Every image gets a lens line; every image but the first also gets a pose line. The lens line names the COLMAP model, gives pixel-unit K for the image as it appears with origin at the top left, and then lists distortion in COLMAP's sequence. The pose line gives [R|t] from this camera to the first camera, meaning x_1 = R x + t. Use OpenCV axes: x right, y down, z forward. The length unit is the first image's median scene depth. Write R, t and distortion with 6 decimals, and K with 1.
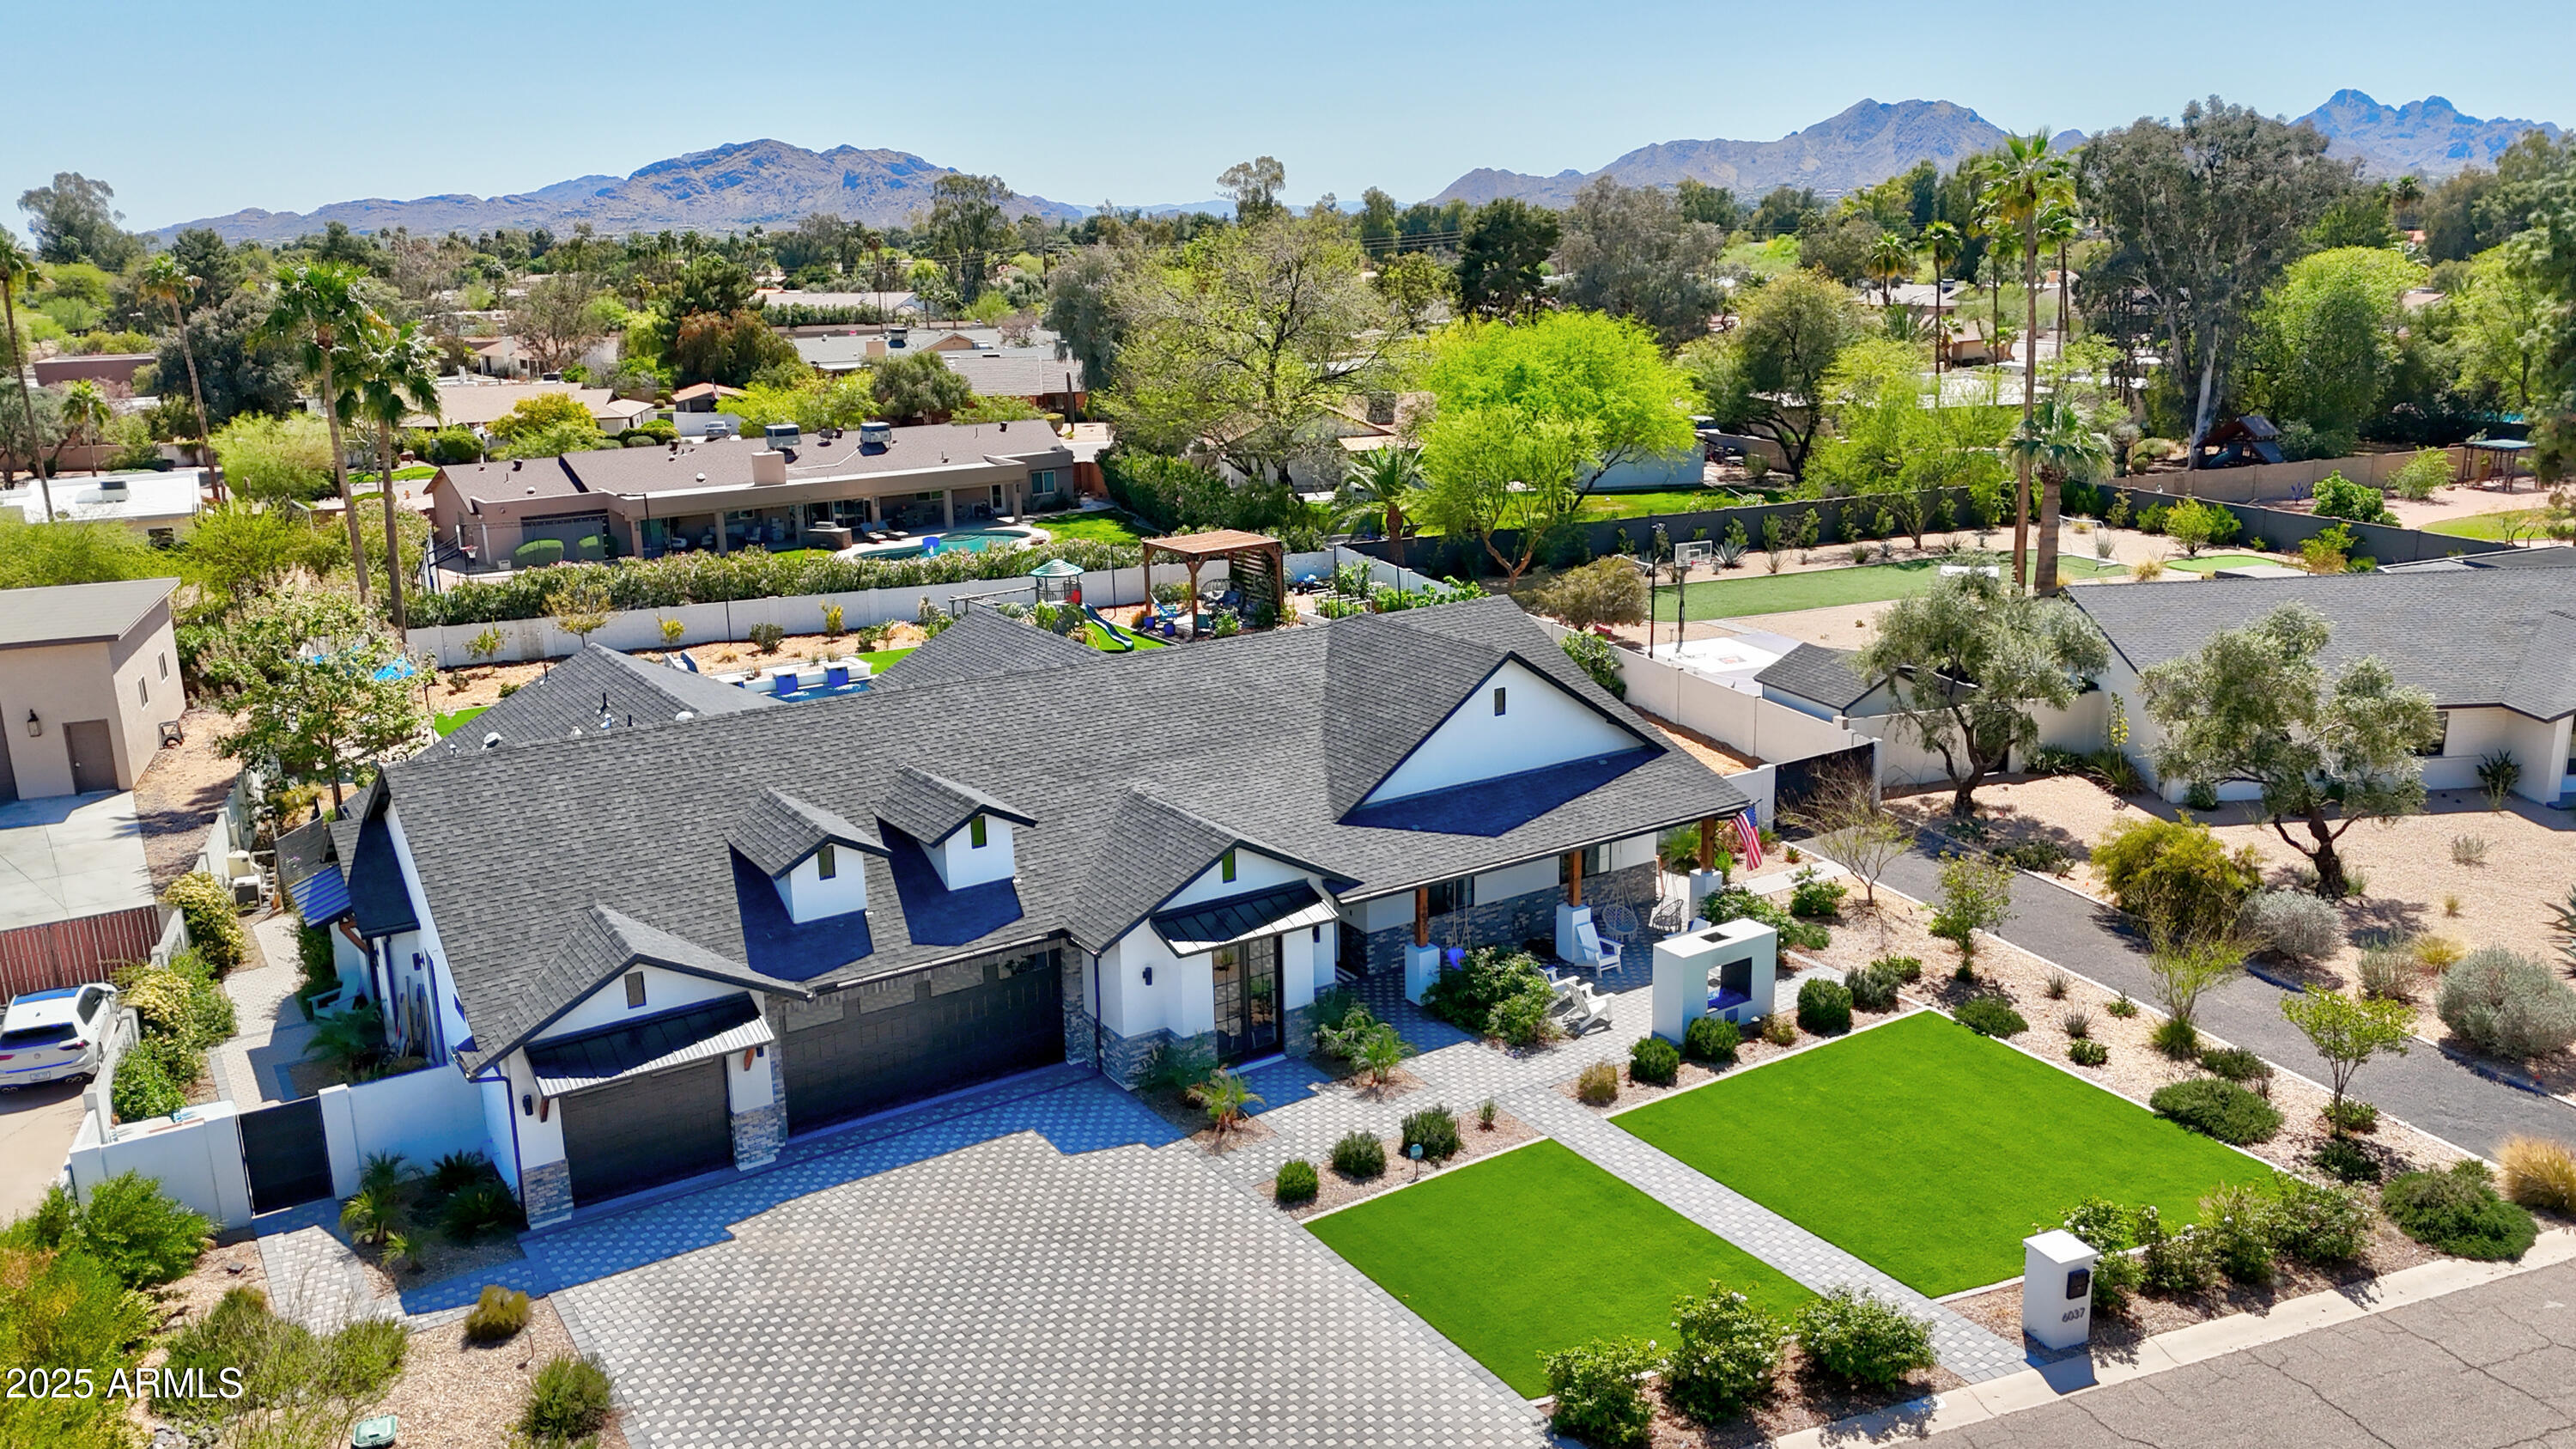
lens RADIAL K [[1950.1, 0, 1288.0], [0, 1950.1, 724.5], [0, 0, 1]] dist [0.078404, -0.081993]
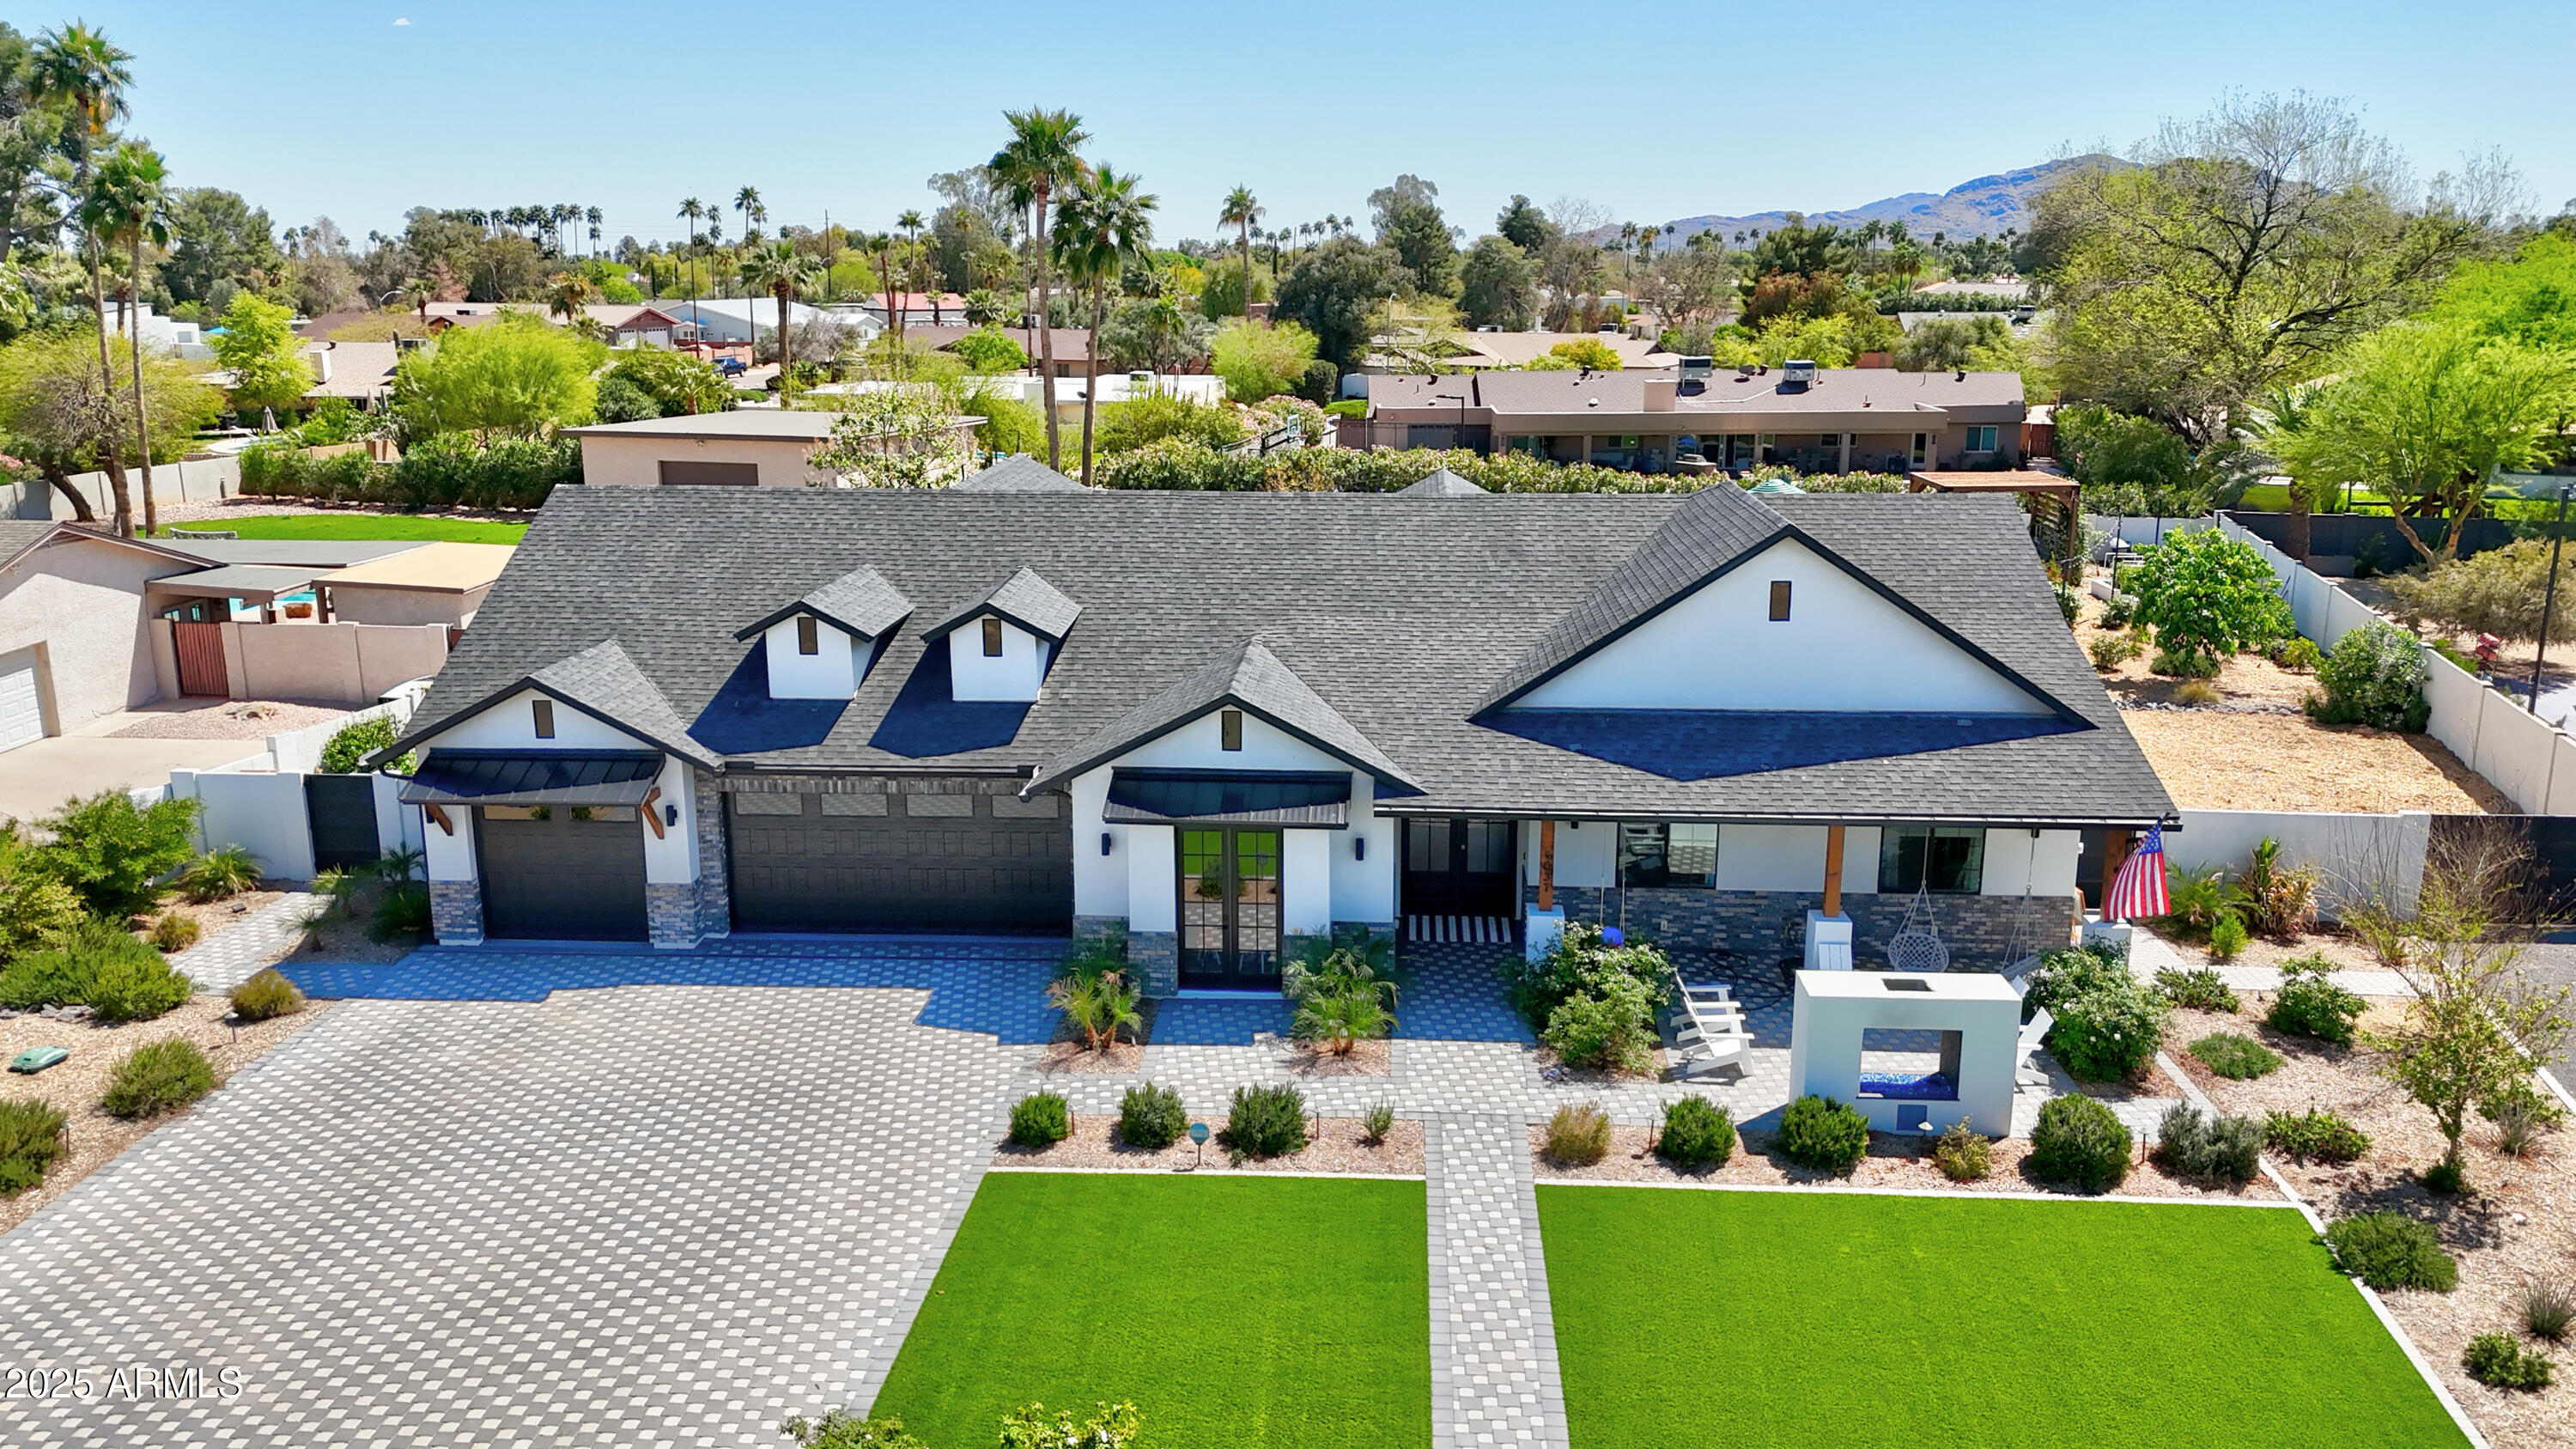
lens RADIAL K [[1904.0, 0, 1288.0], [0, 1904.0, 724.5], [0, 0, 1]] dist [0.074395, -0.067770]
pose [[0.806407, 0.162819, -0.568504, 0.403068], [-0.164349, 0.985183, 0.049031, 0.029927], [0.568064, 0.053894, 0.821218, 0.388834]]
